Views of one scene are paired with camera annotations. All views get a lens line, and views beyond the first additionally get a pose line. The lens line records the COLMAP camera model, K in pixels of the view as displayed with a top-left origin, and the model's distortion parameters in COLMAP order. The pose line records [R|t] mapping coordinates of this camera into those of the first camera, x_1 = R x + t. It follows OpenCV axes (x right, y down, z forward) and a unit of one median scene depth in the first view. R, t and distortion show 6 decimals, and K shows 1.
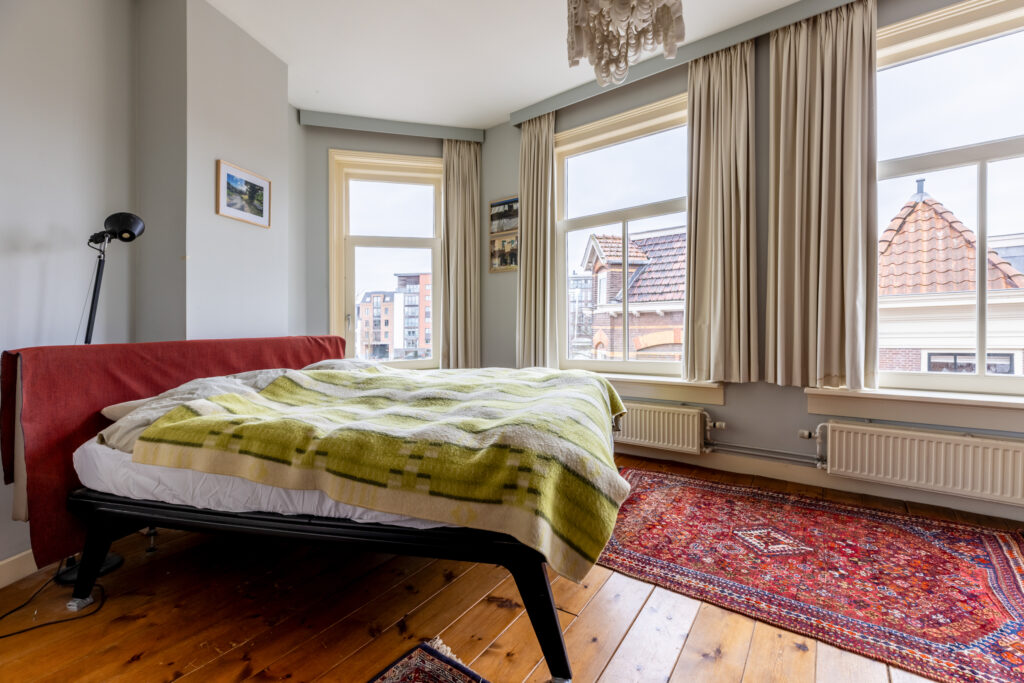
lens RADIAL K [[457.7, 0, 512.9], [0, 457.7, 336.3], [0, 0, 1]] dist [-0.000772, 0.000287]
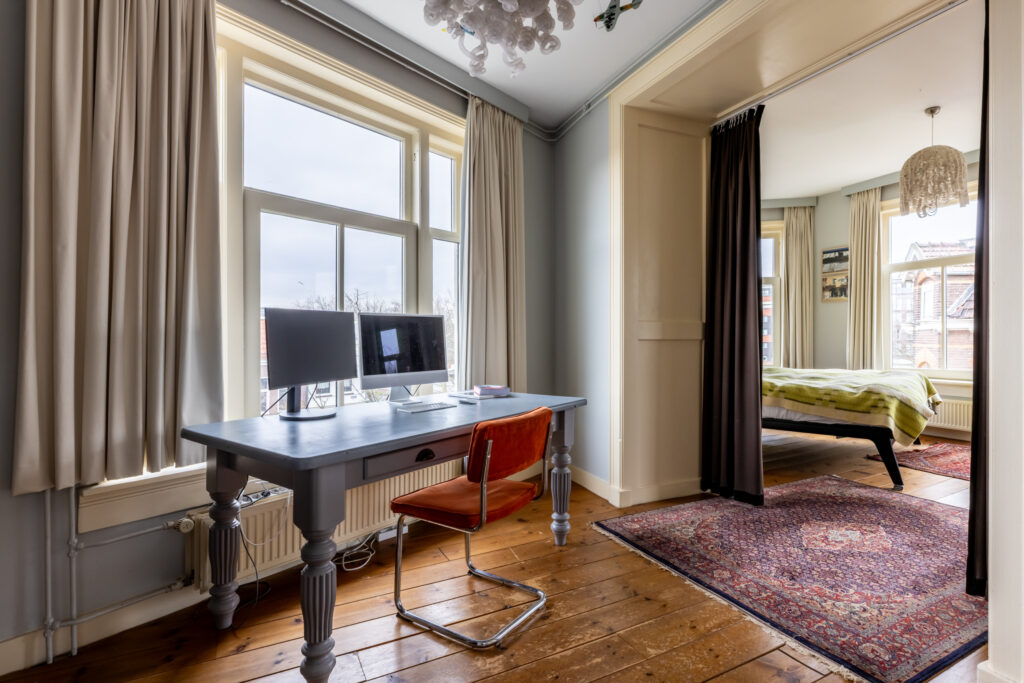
lens RADIAL K [[508.7, 0, 532.7], [0, 508.7, 328.6], [0, 0, 1]] dist [-0.005031, -0.000738]
pose [[0.890523, 0.010579, -0.454815, -0.214124], [-0.028437, 0.999069, -0.032440, 0.023323], [0.454049, 0.041822, 0.889995, -1.217869]]
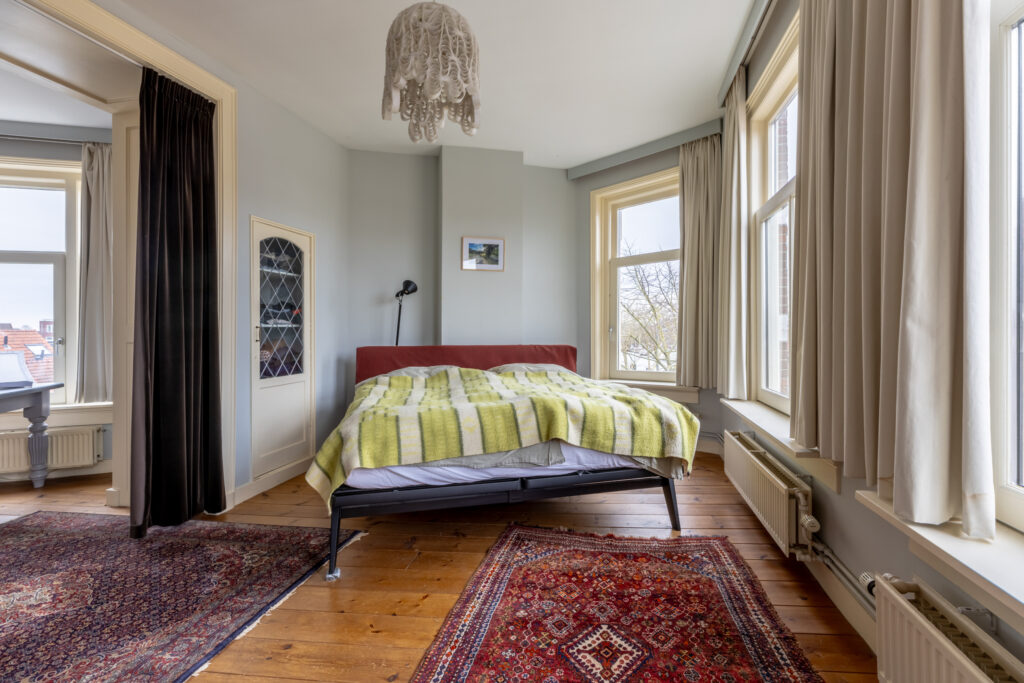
lens RADIAL K [[457.7, 0, 519.1], [0, 457.7, 335.9], [0, 0, 1]] dist [-0.000772, 0.000287]
pose [[0.452274, 0.022922, -0.891585, 0.947196], [-0.025070, 0.999601, 0.012981, -0.056301], [0.891527, 0.016481, 0.452668, 0.447273]]
